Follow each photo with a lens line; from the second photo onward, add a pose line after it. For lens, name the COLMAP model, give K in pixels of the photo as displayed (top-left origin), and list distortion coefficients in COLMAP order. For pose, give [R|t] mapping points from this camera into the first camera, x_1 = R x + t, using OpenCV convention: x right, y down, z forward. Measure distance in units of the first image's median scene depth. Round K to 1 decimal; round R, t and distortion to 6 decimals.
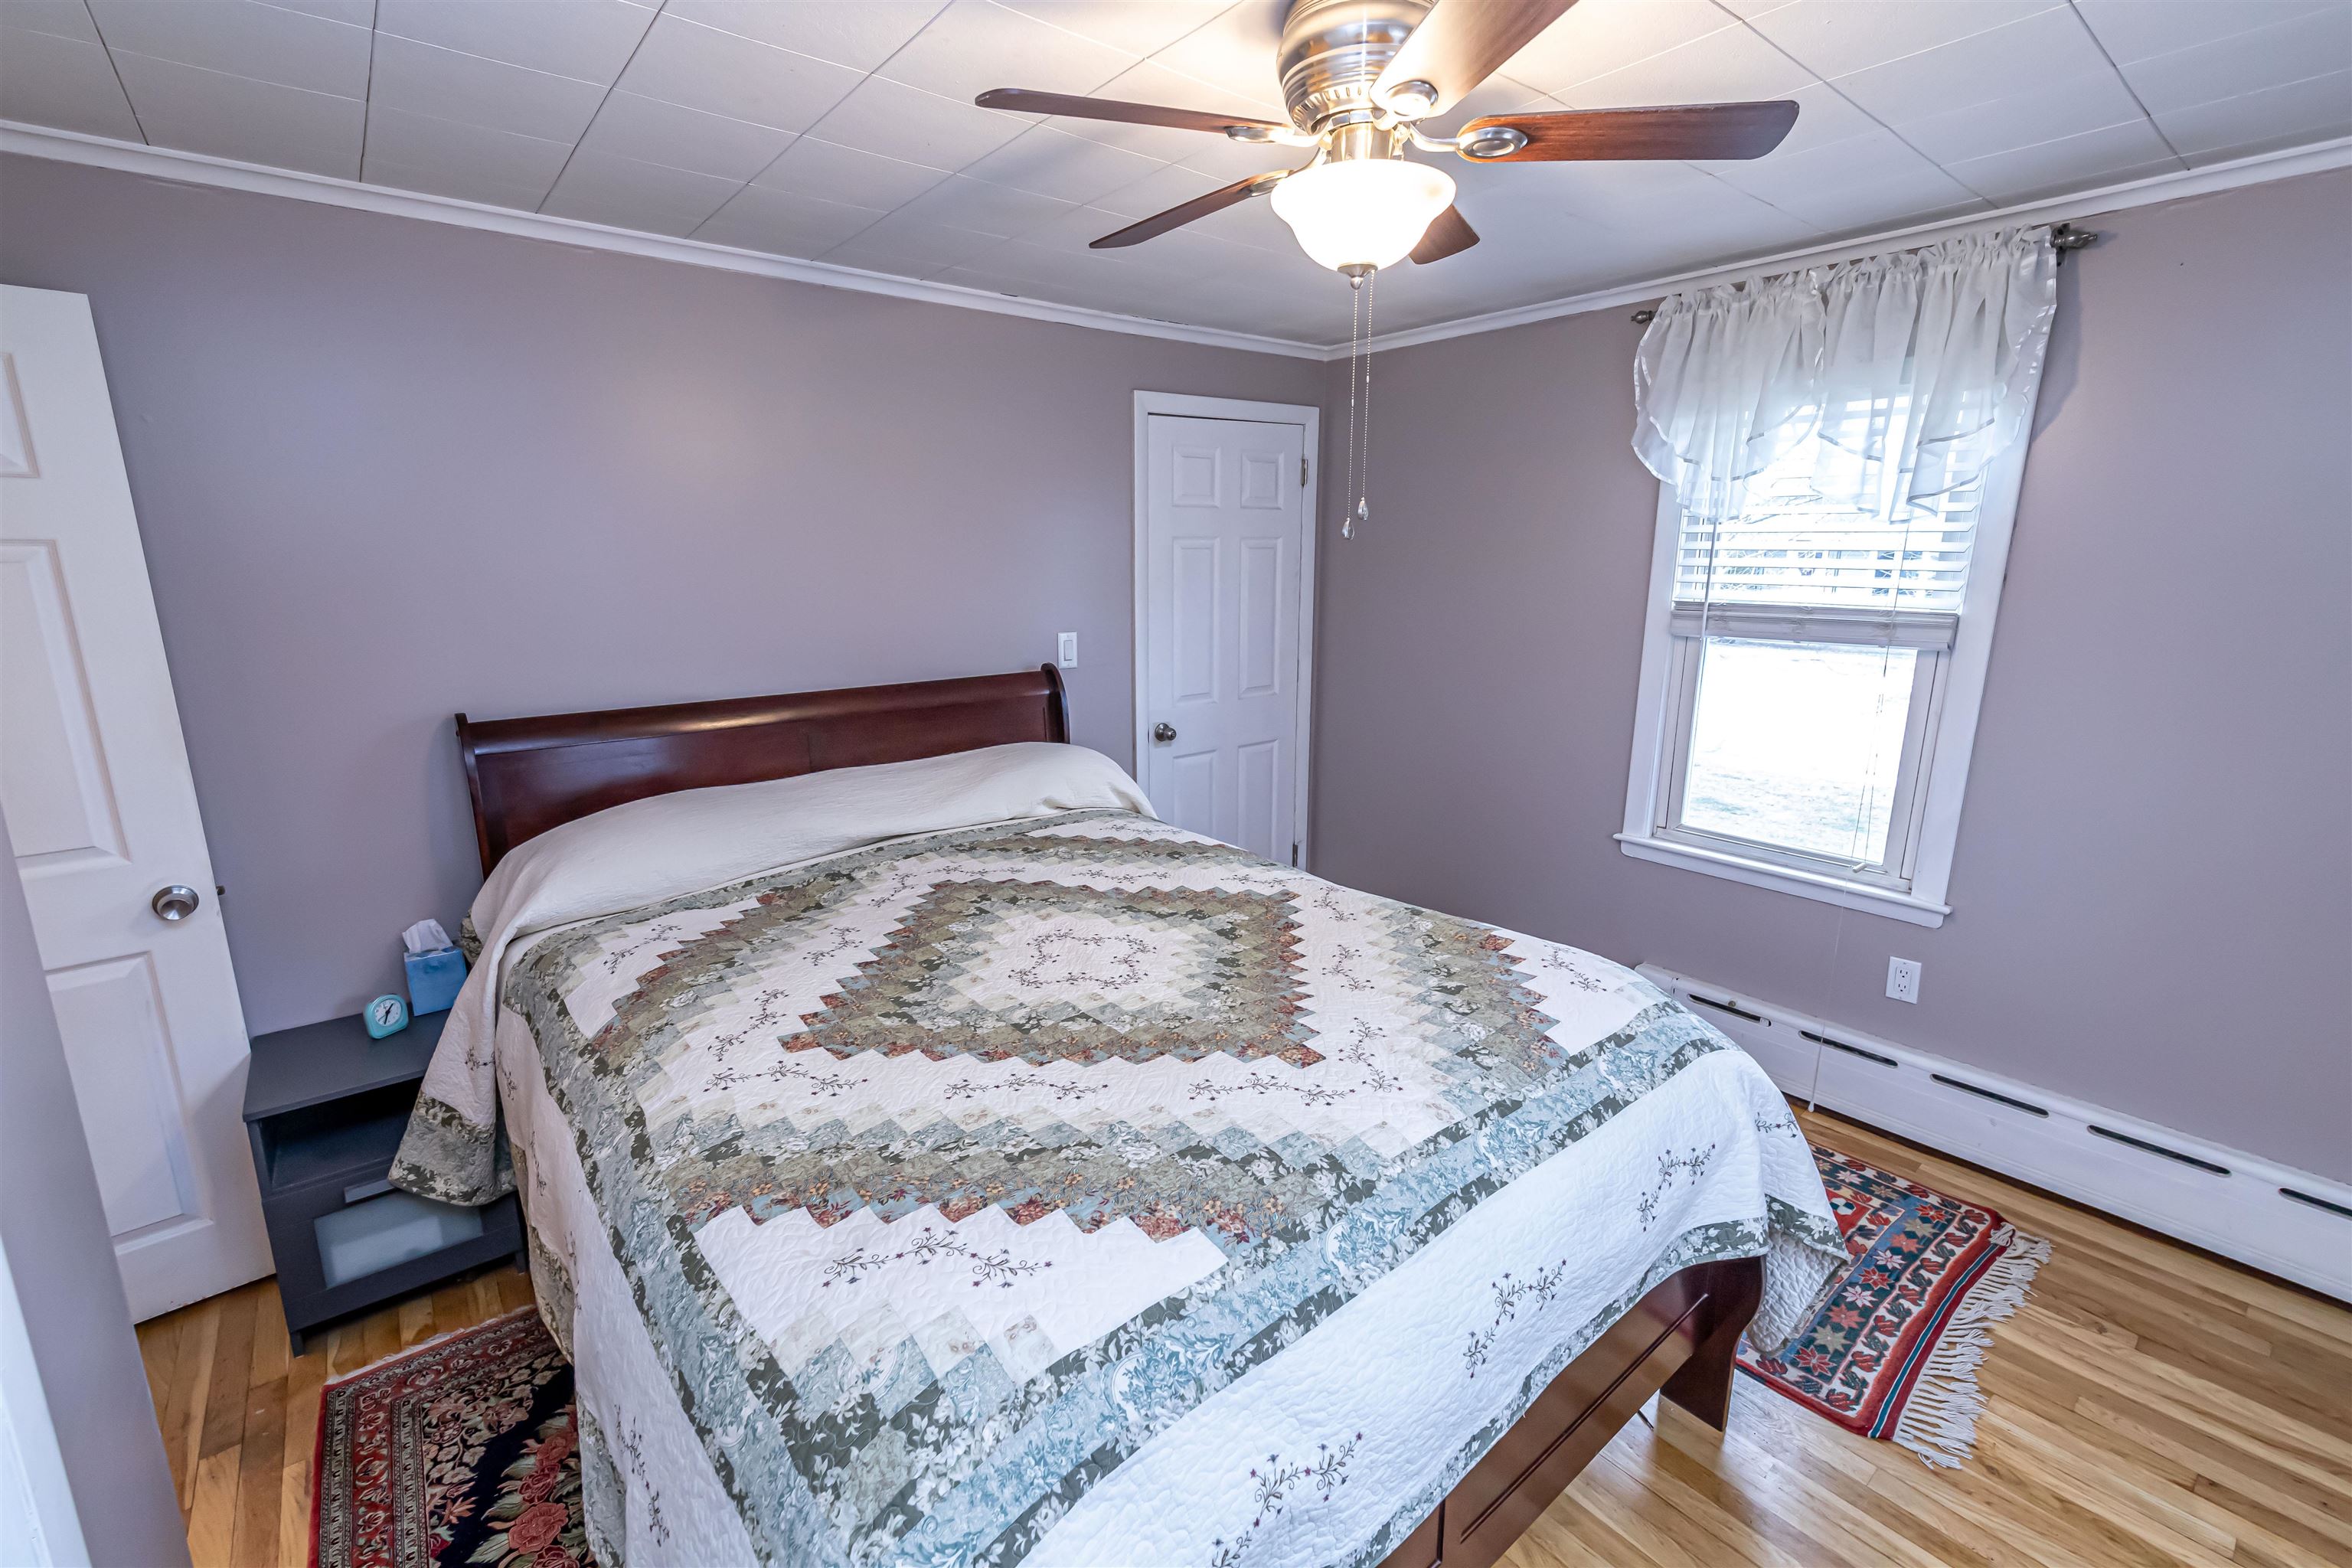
lens RADIAL K [[1000.4, 0, 1169.3], [0, 1000.4, 777.9], [0, 0, 1]] dist [0.002424, -0.000757]
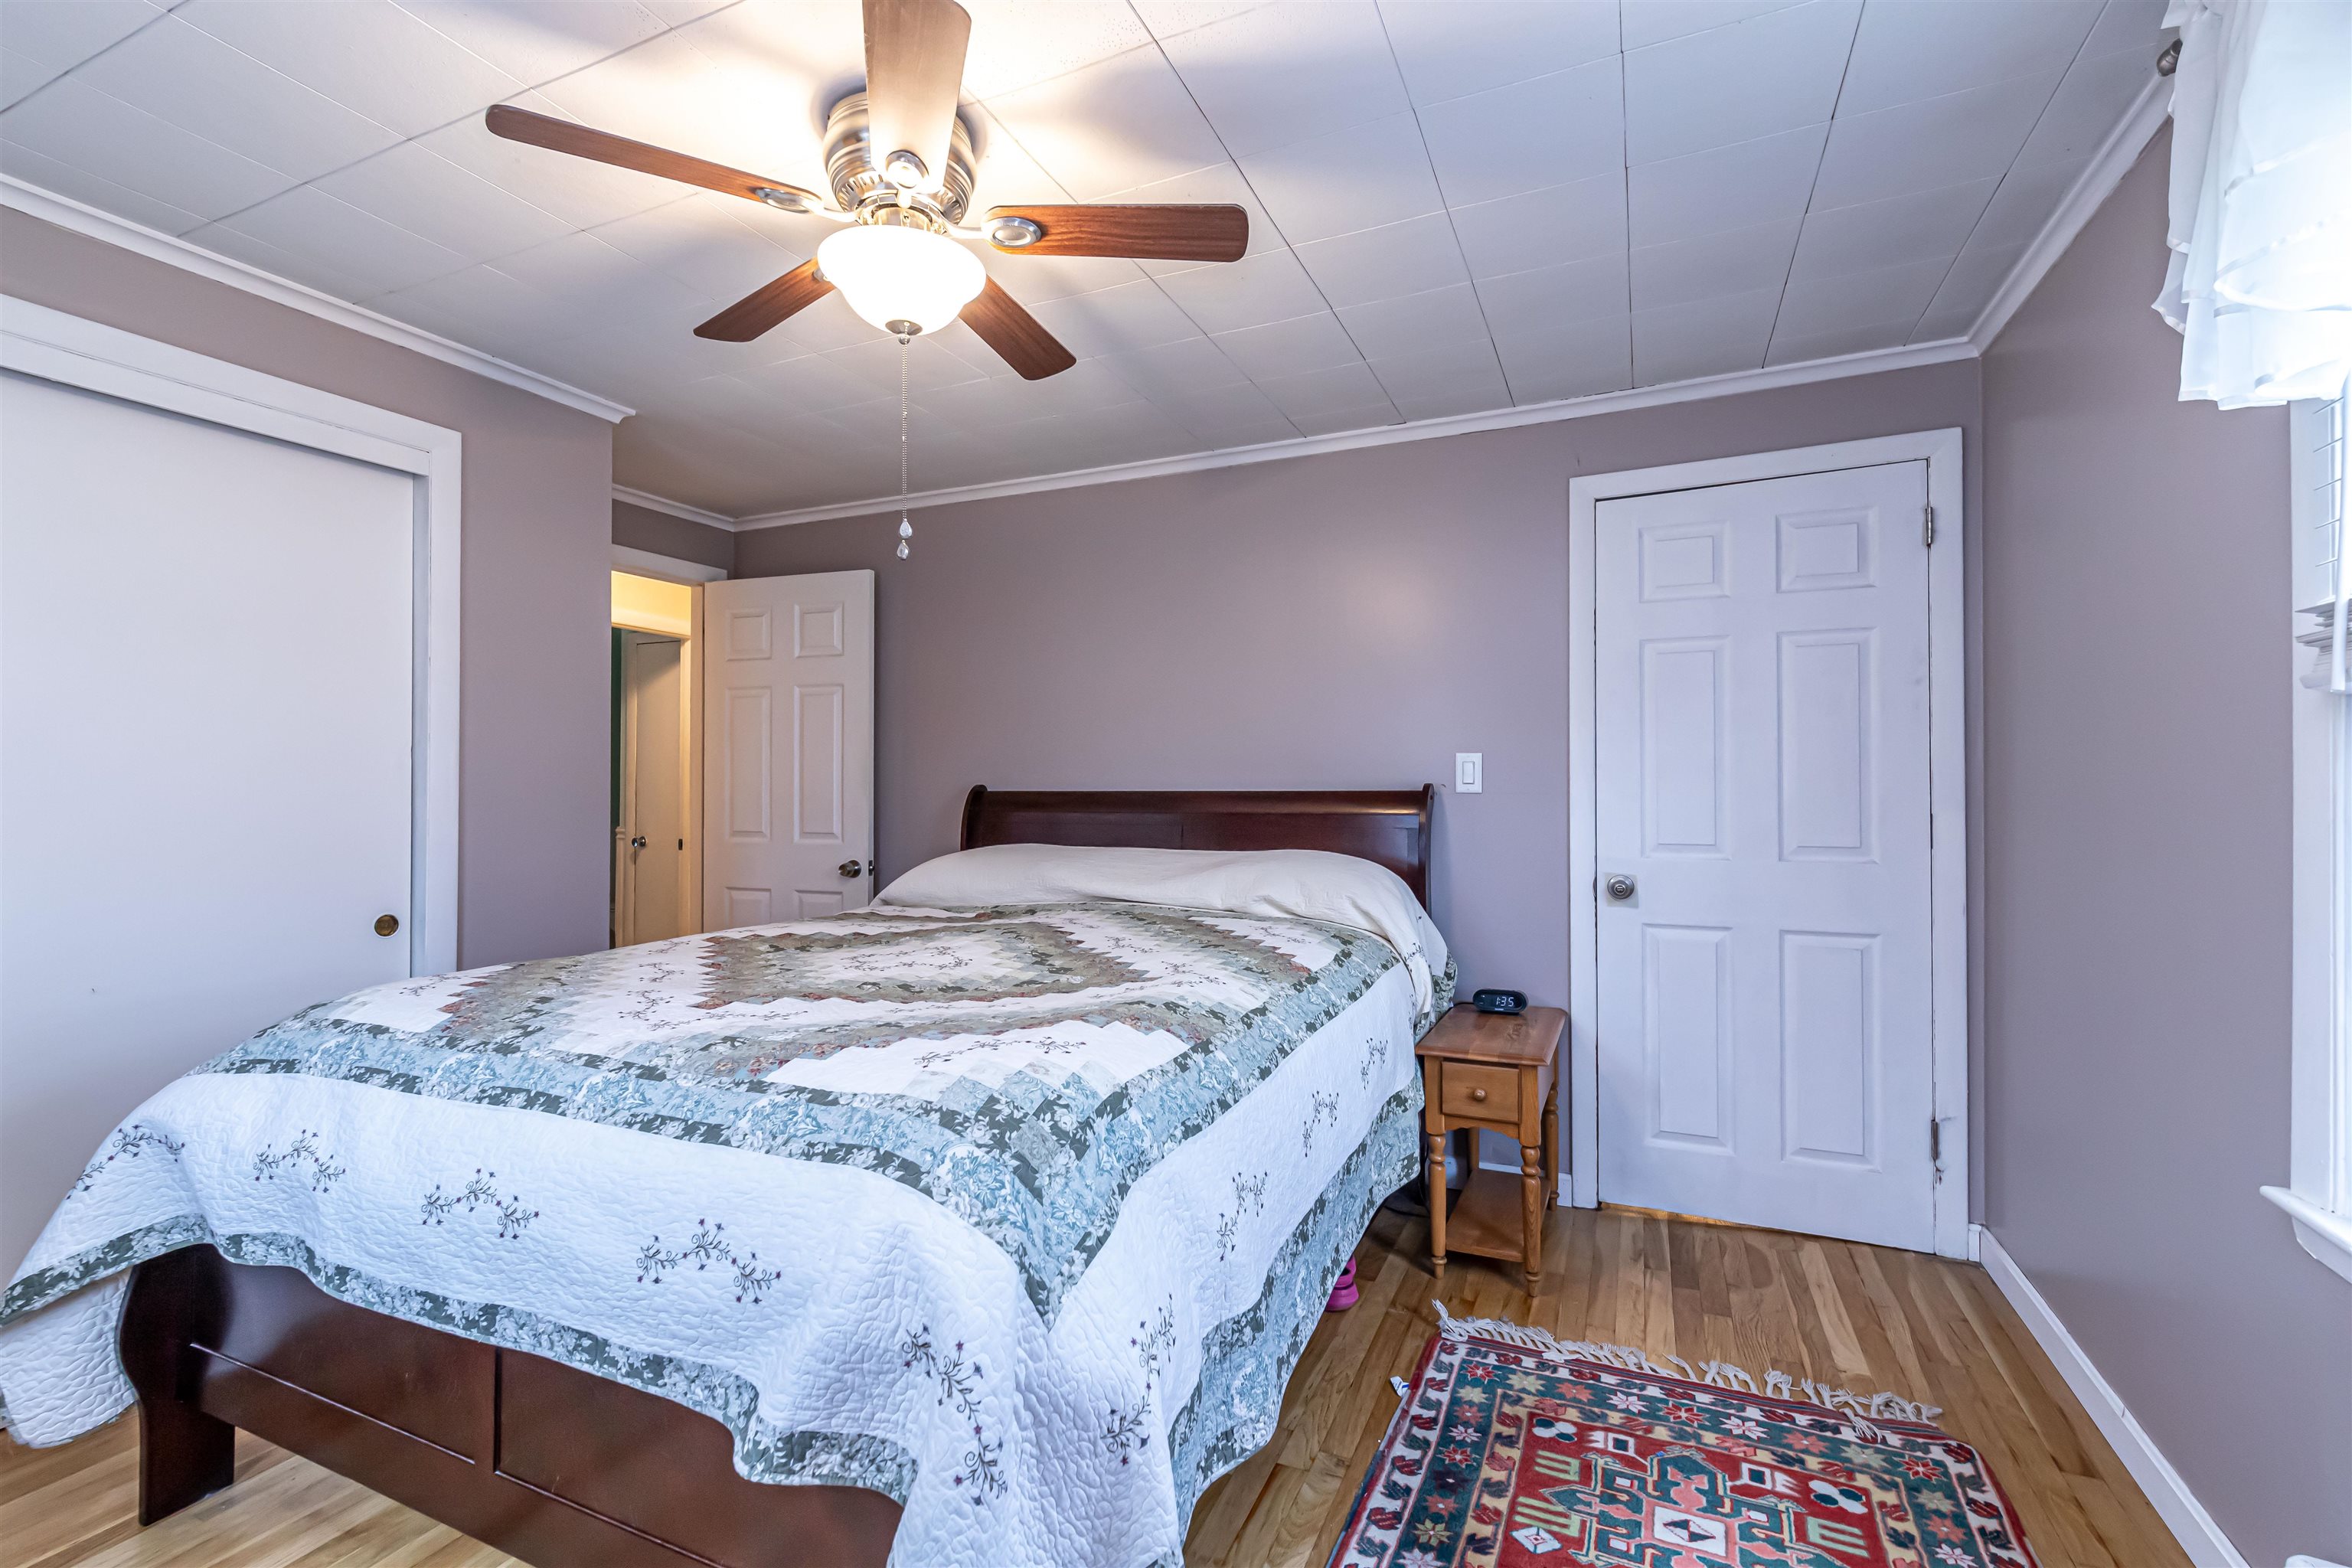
lens RADIAL K [[1000.4, 0, 1185.2], [0, 1000.4, 781.5], [0, 0, 1]] dist [0.002424, -0.000757]
pose [[0.468116, 0.000336, -0.883667, 1.323369], [-0.192425, 0.976041, -0.101565, 0.045812], [0.862461, 0.217584, 0.456965, 0.863600]]
